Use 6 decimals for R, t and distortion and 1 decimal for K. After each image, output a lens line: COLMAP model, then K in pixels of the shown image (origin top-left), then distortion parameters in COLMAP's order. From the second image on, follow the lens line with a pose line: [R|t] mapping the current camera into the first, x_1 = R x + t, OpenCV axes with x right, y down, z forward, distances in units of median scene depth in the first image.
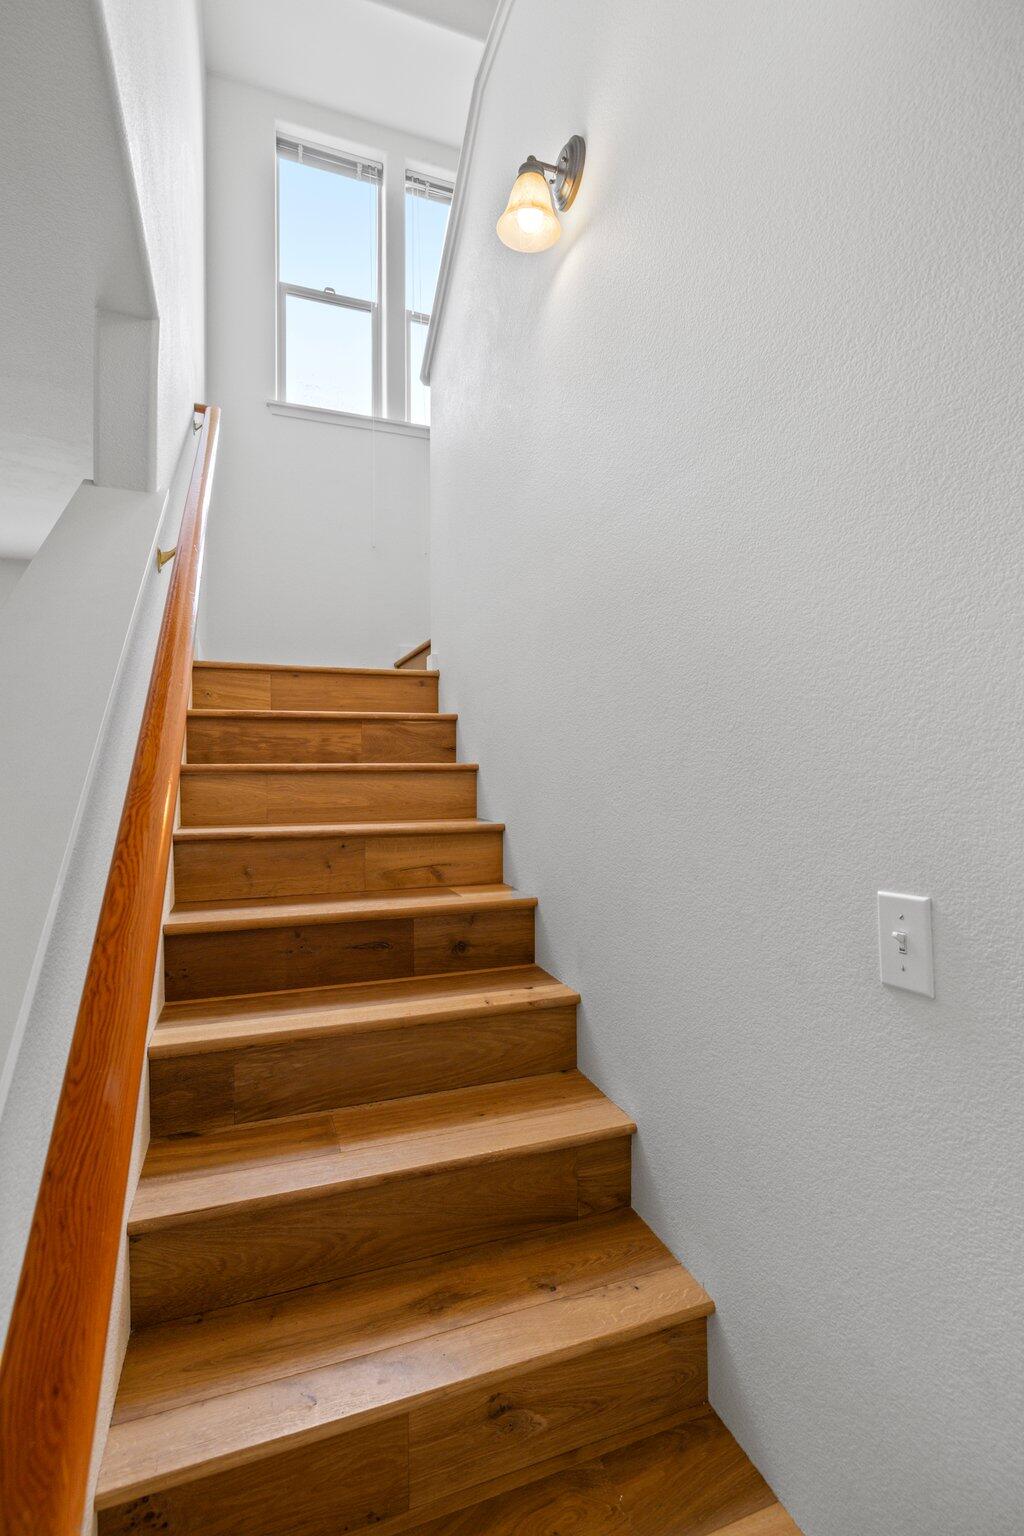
lens RADIAL K [[716.1, 0, 538.5], [0, 716.1, 781.2], [0, 0, 1]] dist [-0.009380, 0.001962]
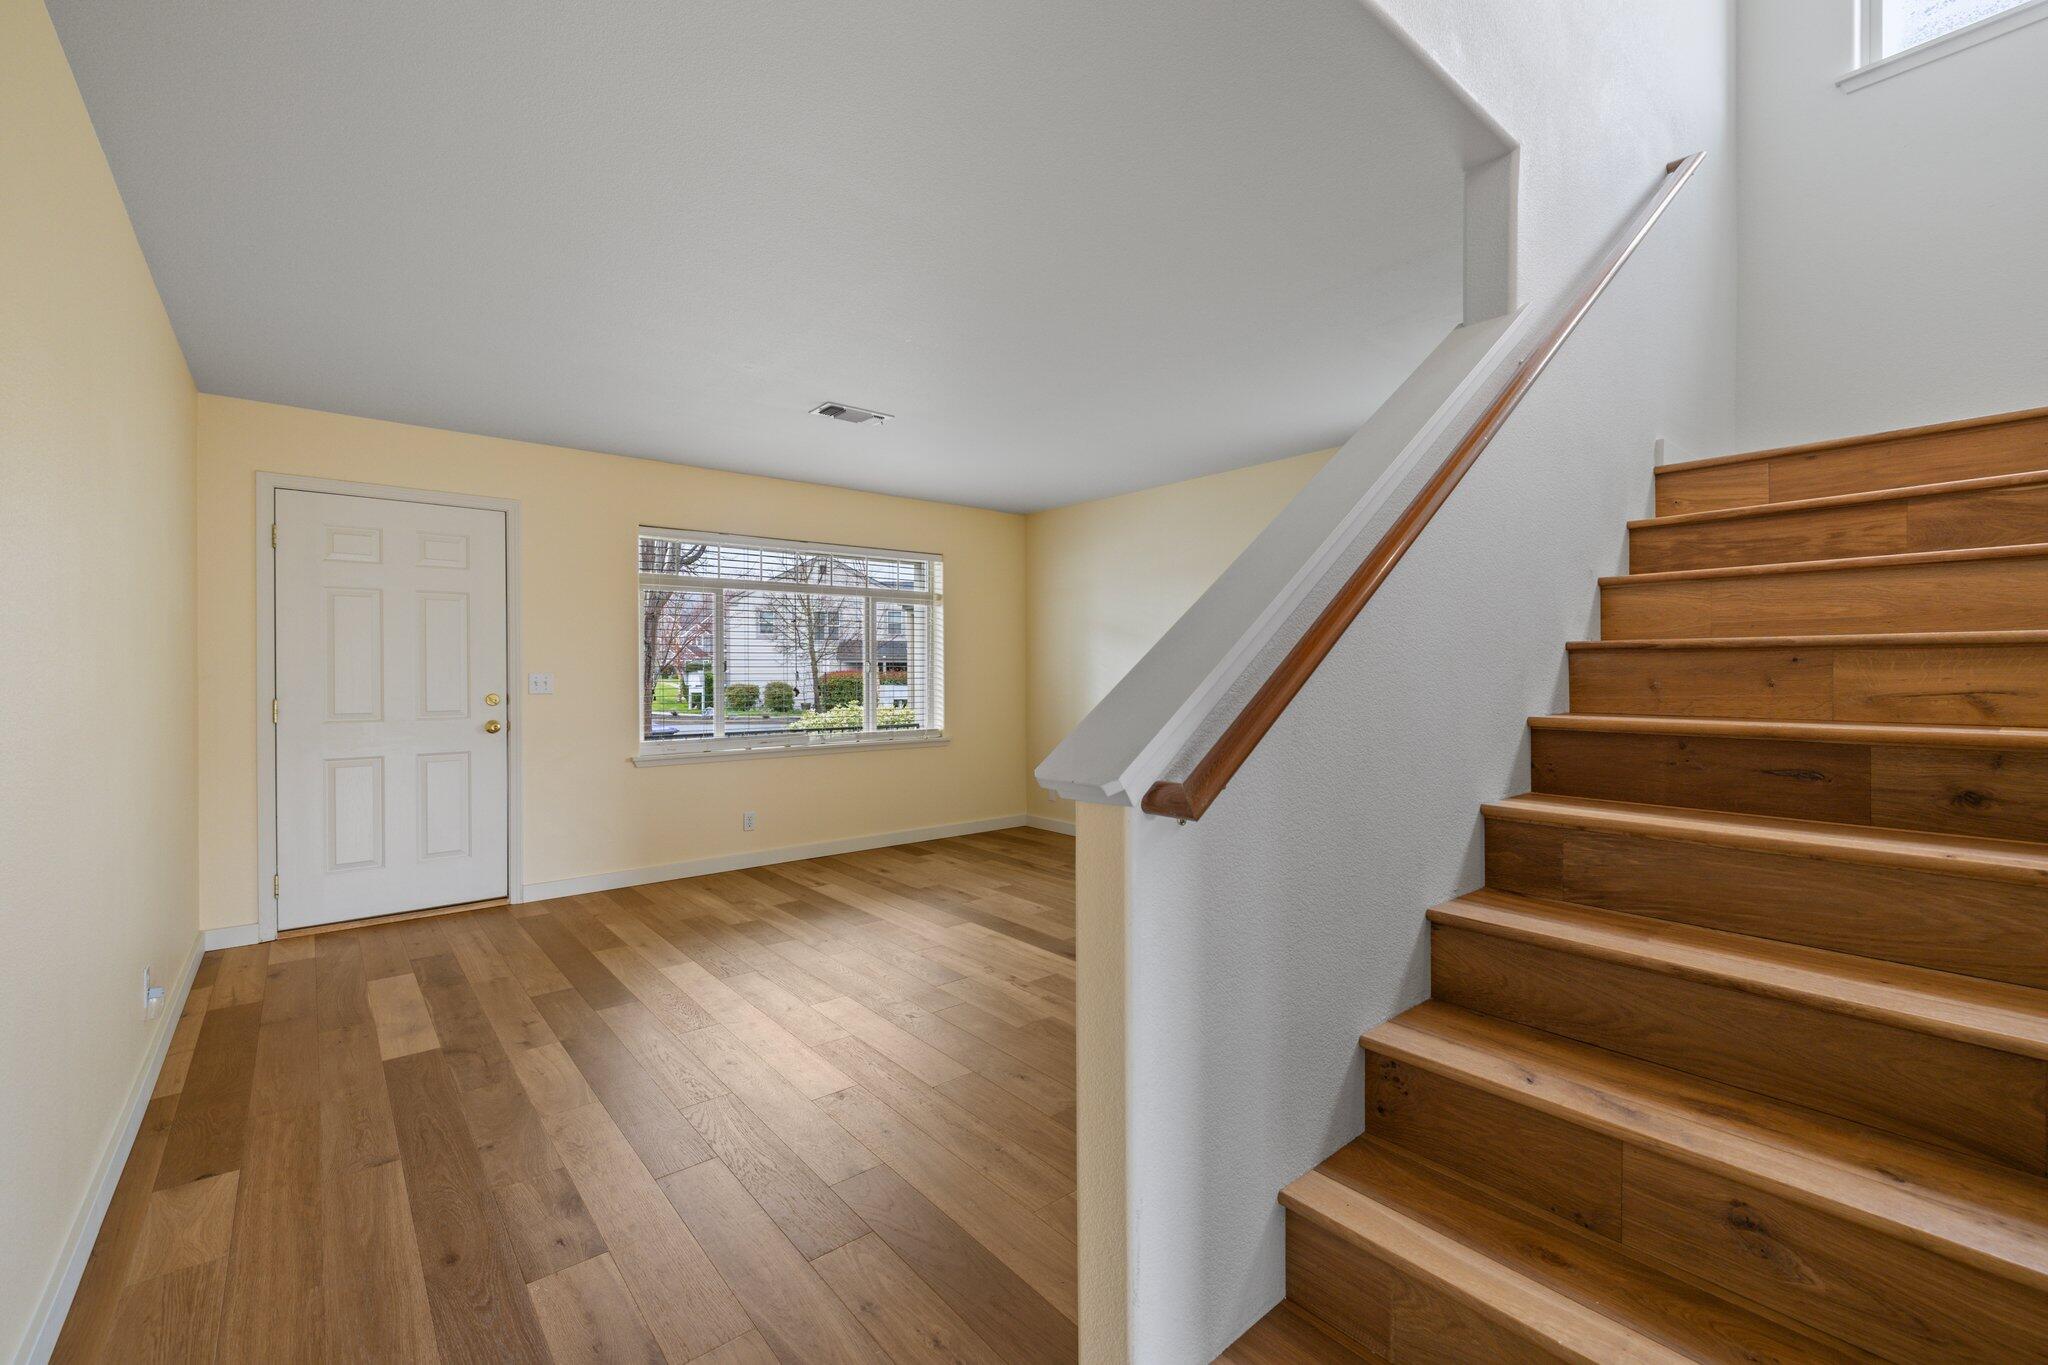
lens RADIAL K [[853.0, 0, 1018.0], [0, 853.0, 673.3], [0, 0, 1]] dist [0.001441, 0.000019]
pose [[0.328183, 0.006688, -0.944591, 0.355837], [0.002176, 0.999967, 0.007836, 0.105061], [0.944612, -0.004627, 0.328157, -0.109584]]
